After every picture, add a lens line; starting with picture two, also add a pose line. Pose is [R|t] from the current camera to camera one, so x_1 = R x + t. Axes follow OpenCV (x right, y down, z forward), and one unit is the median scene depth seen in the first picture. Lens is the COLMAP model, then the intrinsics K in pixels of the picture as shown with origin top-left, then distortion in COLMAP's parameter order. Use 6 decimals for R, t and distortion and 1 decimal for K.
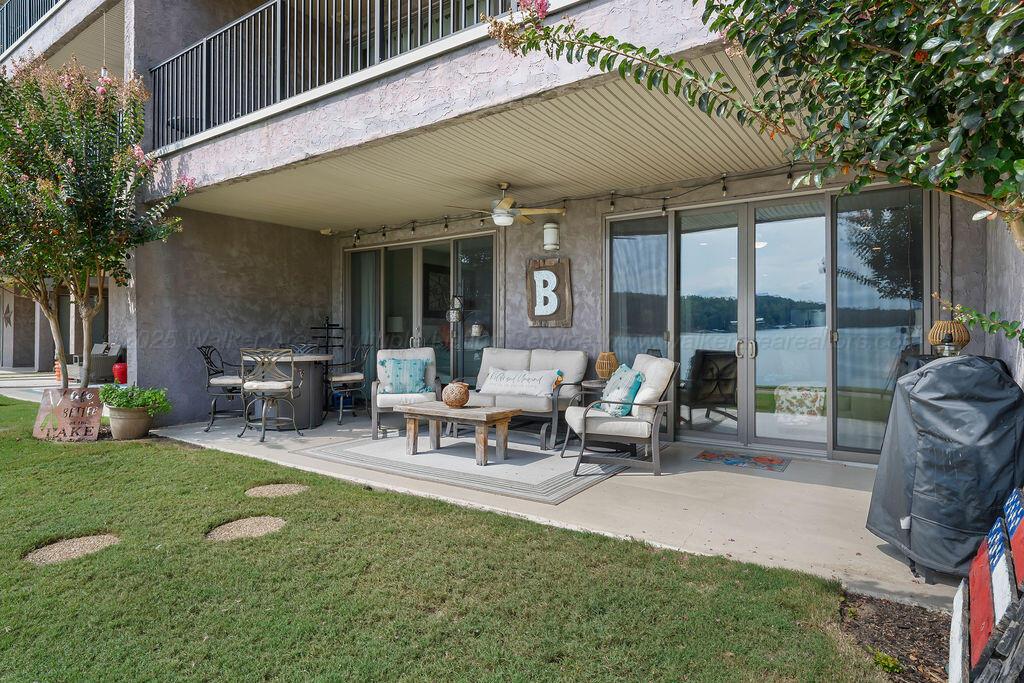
lens RADIAL K [[584.5, 0, 512.0], [0, 584.5, 341.5], [0, 0, 1]] dist [0.004336, 0.000173]
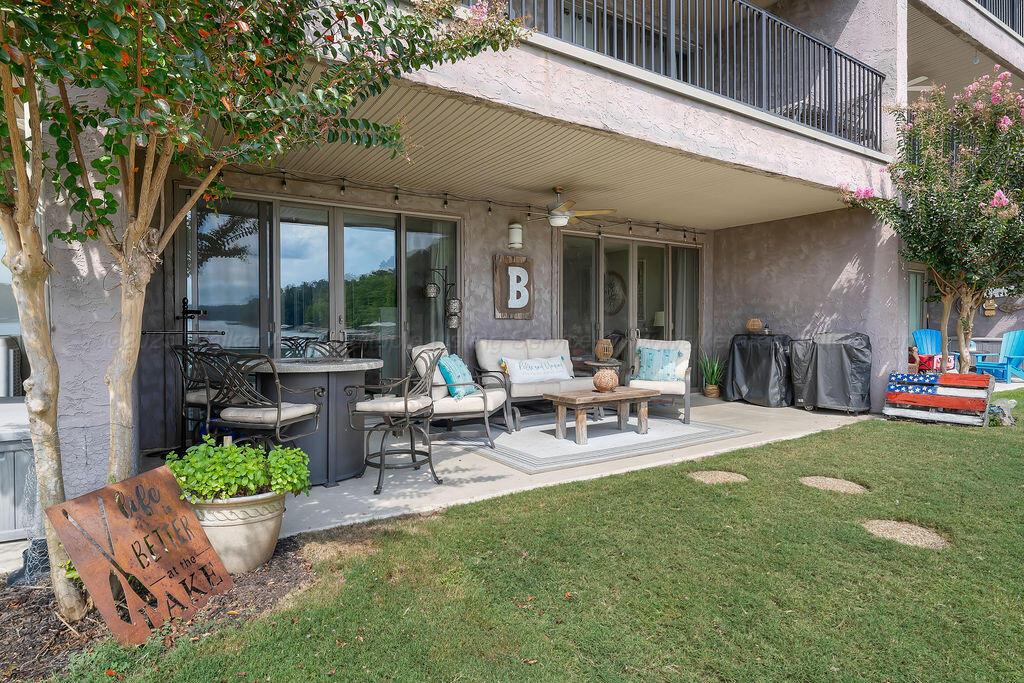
lens RADIAL K [[569.2, 0, 512.0], [0, 569.2, 341.5], [0, 0, 1]] dist [-0.002283, -0.000094]
pose [[0.362465, -0.027267, 0.931598, -0.949555], [0.015973, 0.999607, 0.023043, -0.007188], [-0.931860, 0.006529, 0.362758, 0.630993]]
